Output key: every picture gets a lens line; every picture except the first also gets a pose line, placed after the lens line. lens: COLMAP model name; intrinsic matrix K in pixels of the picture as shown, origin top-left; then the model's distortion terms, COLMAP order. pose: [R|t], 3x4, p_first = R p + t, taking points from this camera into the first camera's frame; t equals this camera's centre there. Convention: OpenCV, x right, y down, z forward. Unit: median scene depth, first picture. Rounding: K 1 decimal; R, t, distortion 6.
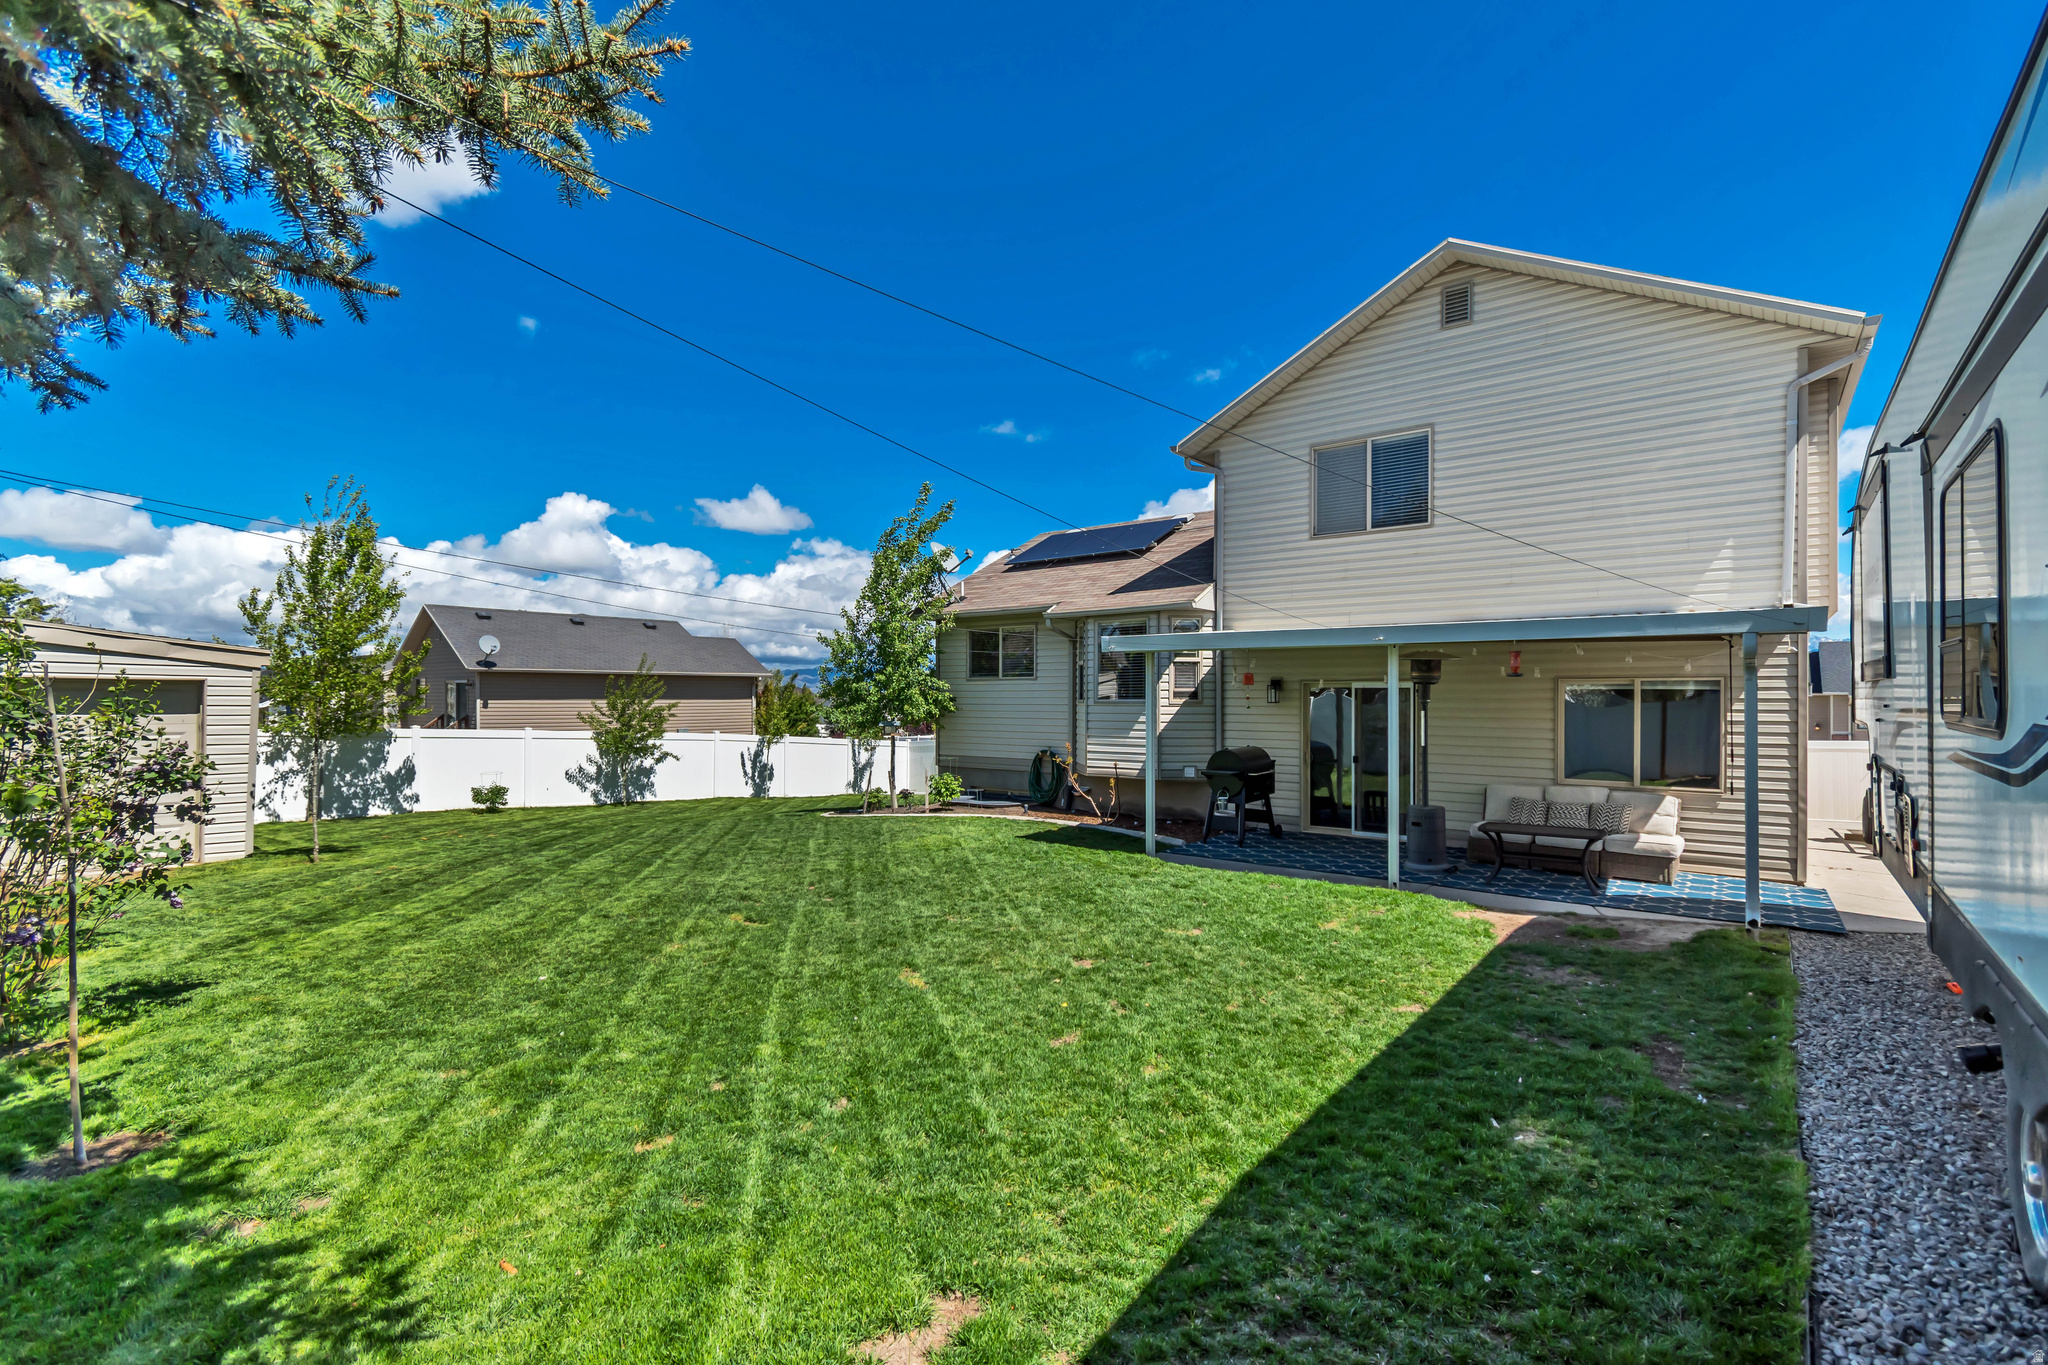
lens RADIAL K [[916.9, 0, 1019.4], [0, 916.9, 695.3], [0, 0, 1]] dist [0.002689, -0.000602]
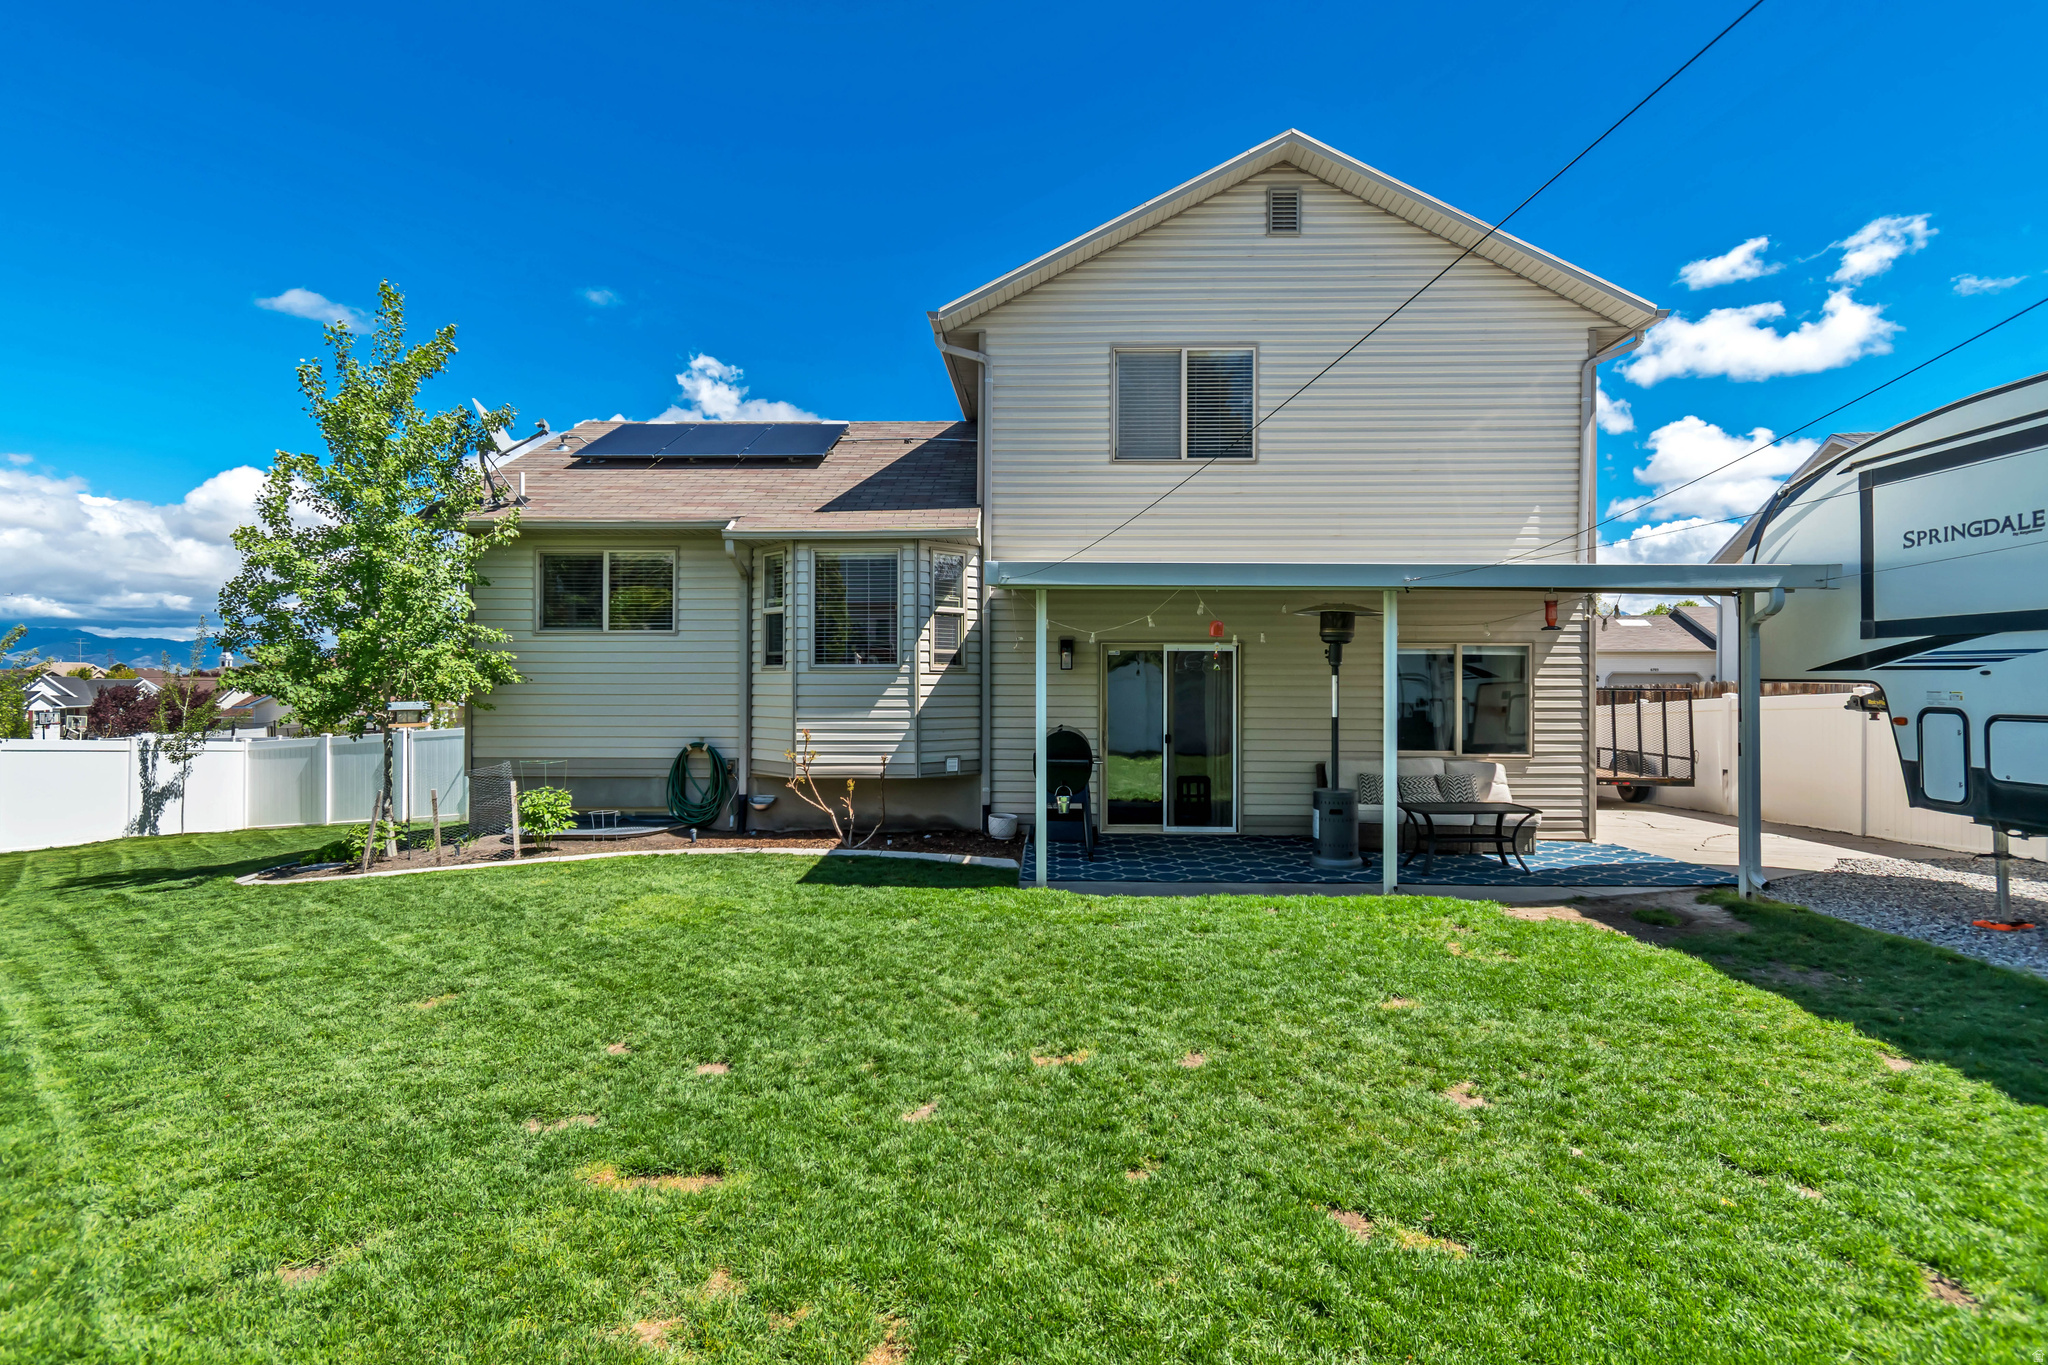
lens RADIAL K [[1022.3, 0, 1030.5], [0, 1022.3, 675.6], [0, 0, 1]] dist [0.012879, -0.000027]
pose [[0.794891, 0.004759, 0.606734, -0.282864], [-0.002657, 0.999987, -0.004364, 0.018111], [-0.606747, 0.001857, 0.794893, 0.351239]]
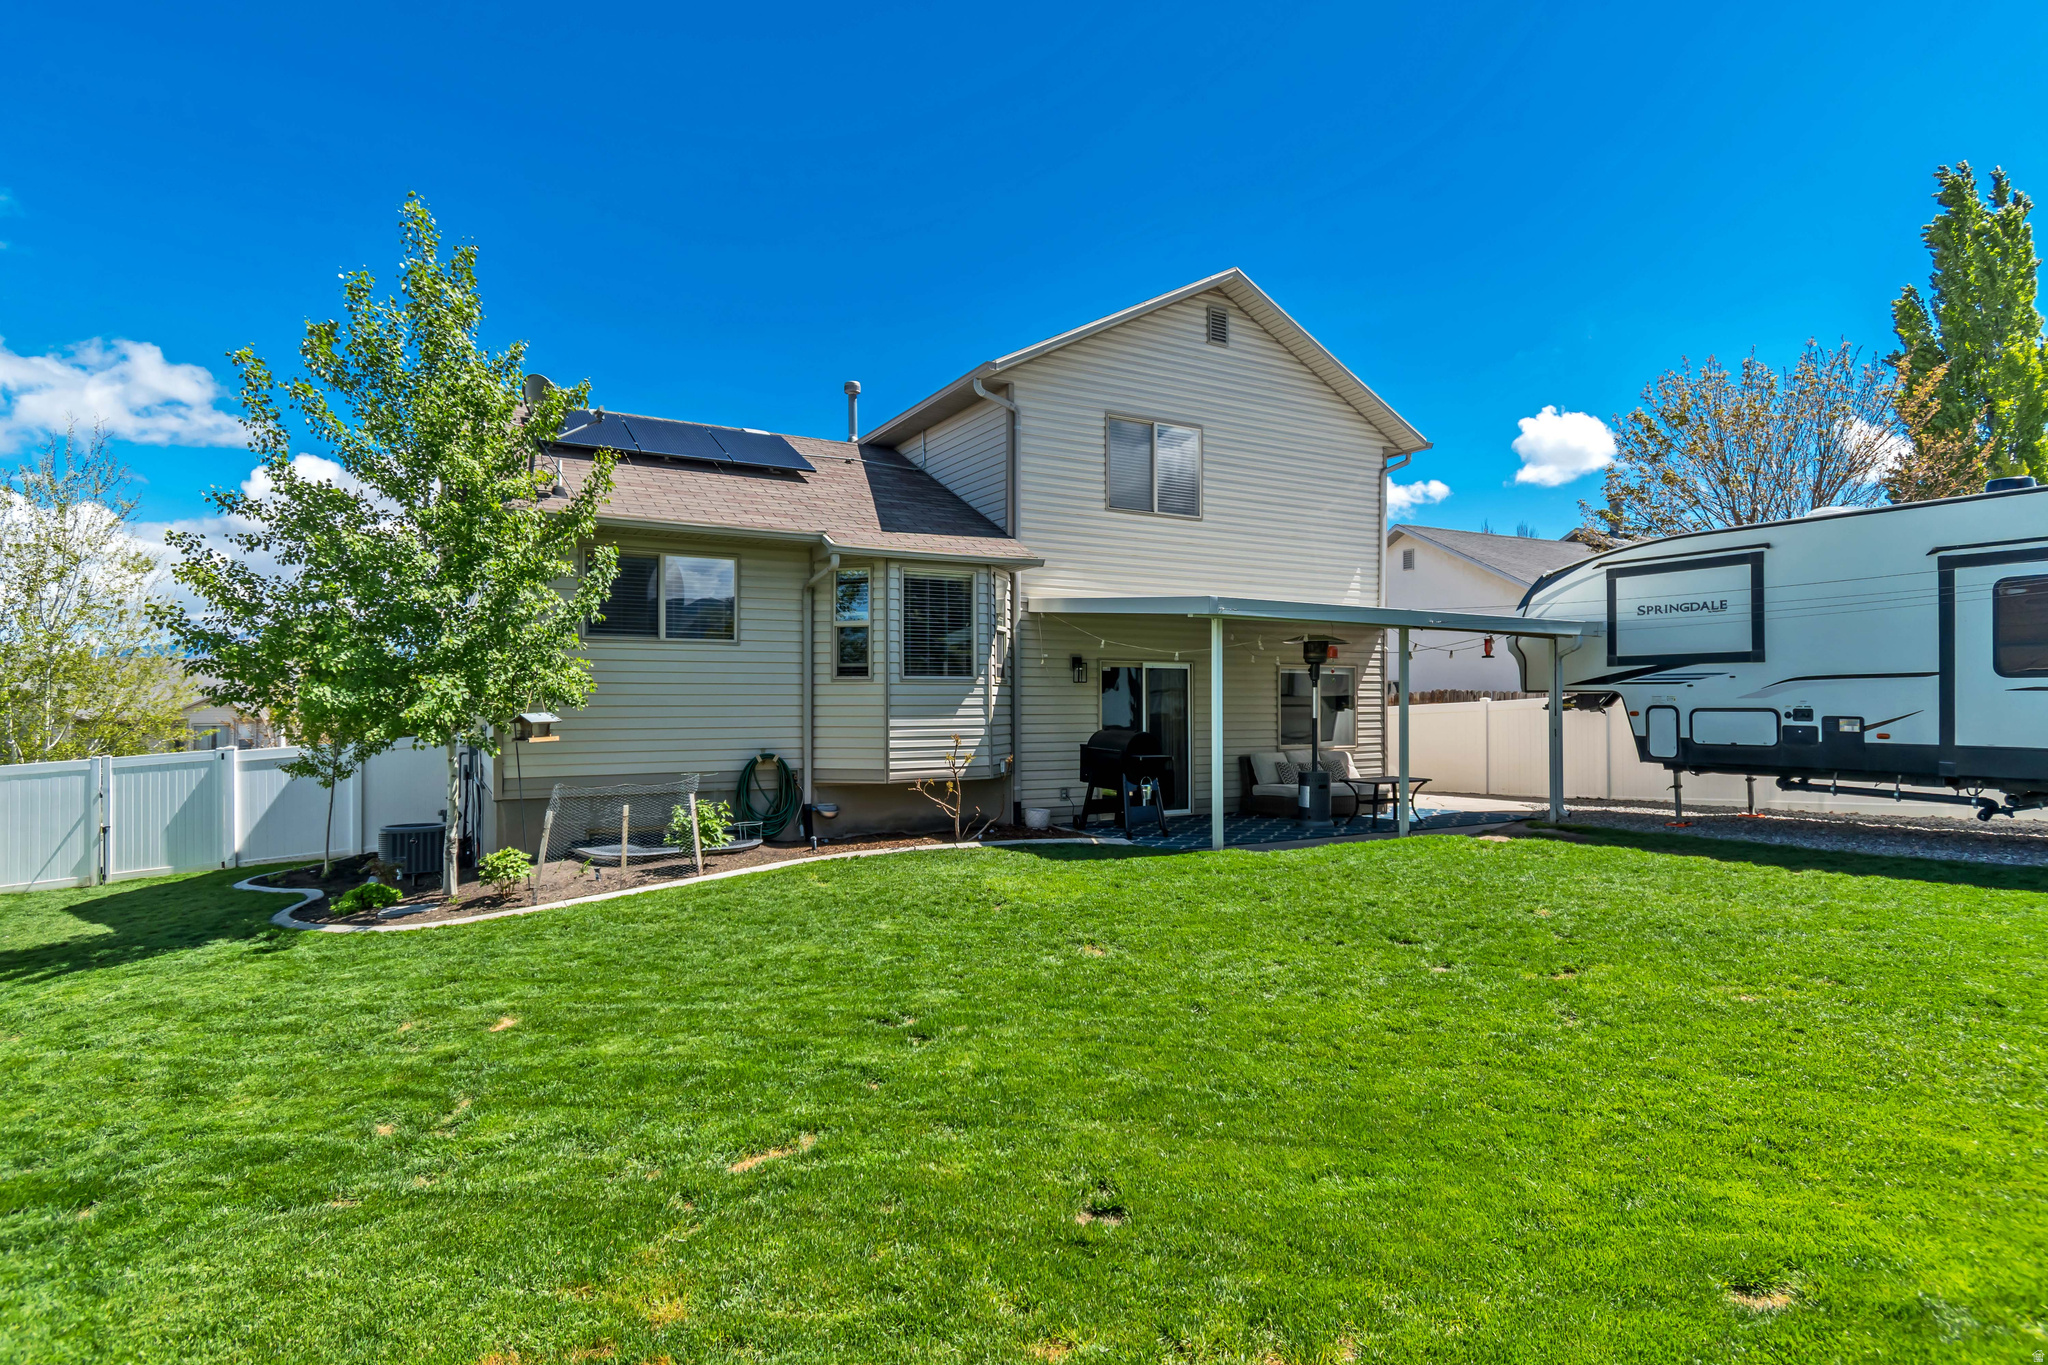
lens RADIAL K [[1046.0, 0, 1021.4], [0, 1046.0, 696.2], [0, 0, 1]] dist [0.006739, 0.000309]
pose [[0.373558, 0.004331, 0.927597, -0.741058], [-0.000069, 0.999989, -0.004642, 0.028035], [-0.927607, 0.001670, 0.373555, 0.701006]]
